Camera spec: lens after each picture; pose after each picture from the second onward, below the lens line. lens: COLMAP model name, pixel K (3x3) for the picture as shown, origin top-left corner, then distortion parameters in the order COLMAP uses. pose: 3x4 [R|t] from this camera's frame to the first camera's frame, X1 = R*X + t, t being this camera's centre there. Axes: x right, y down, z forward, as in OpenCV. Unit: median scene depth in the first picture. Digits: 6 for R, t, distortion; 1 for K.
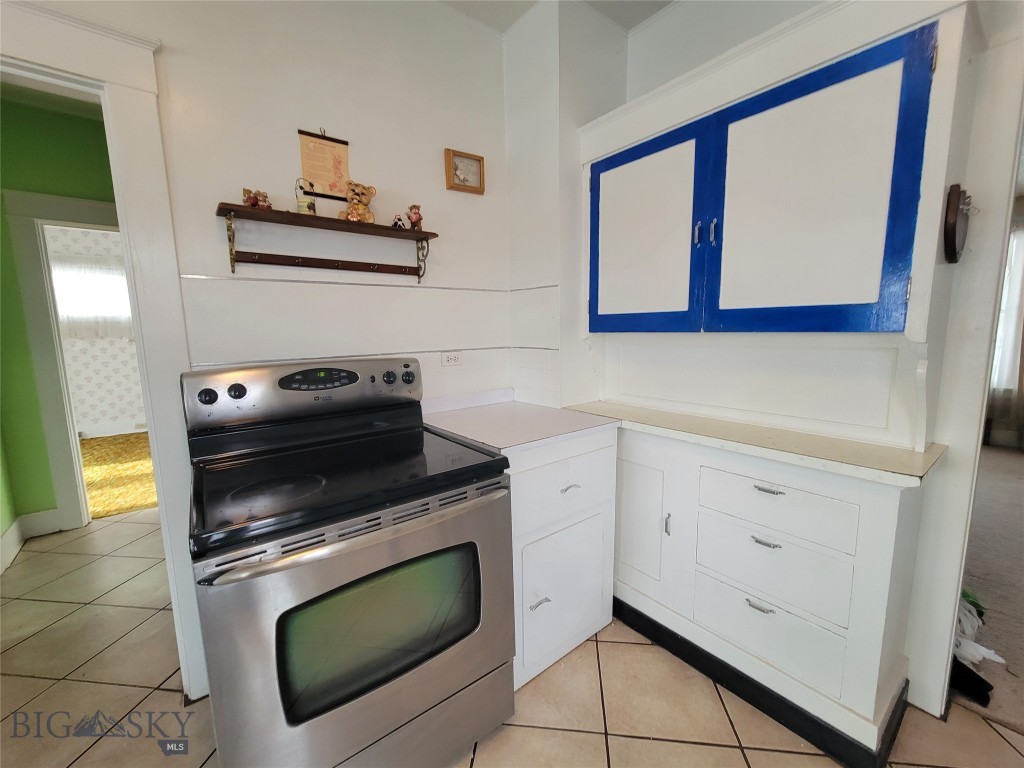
lens RADIAL K [[416.8, 0, 511.9], [0, 416.8, 381.3], [0, 0, 1]] dist [0.002744, -0.000640]
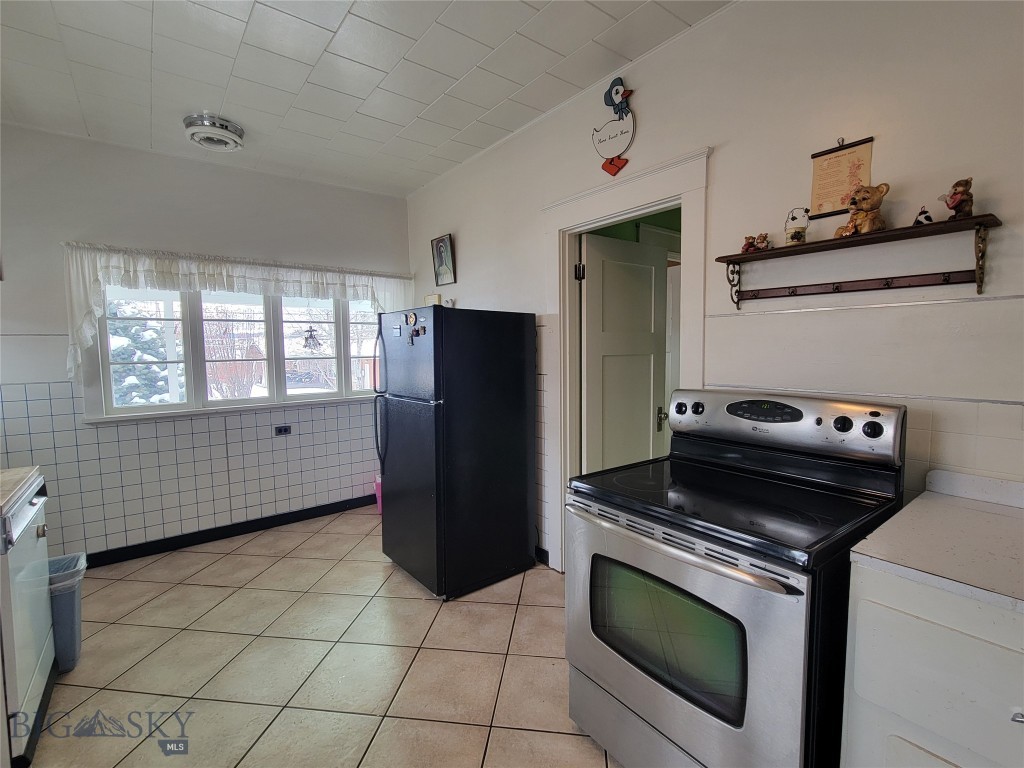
lens RADIAL K [[471.6, 0, 511.1], [0, 471.6, 384.3], [0, 0, 1]] dist [-0.002525, -0.000317]
pose [[-0.007130, 0.097349, -0.995225, 0.653517], [-0.119292, 0.988060, 0.097503, -0.104662], [0.992834, 0.119417, 0.004568, 0.379033]]
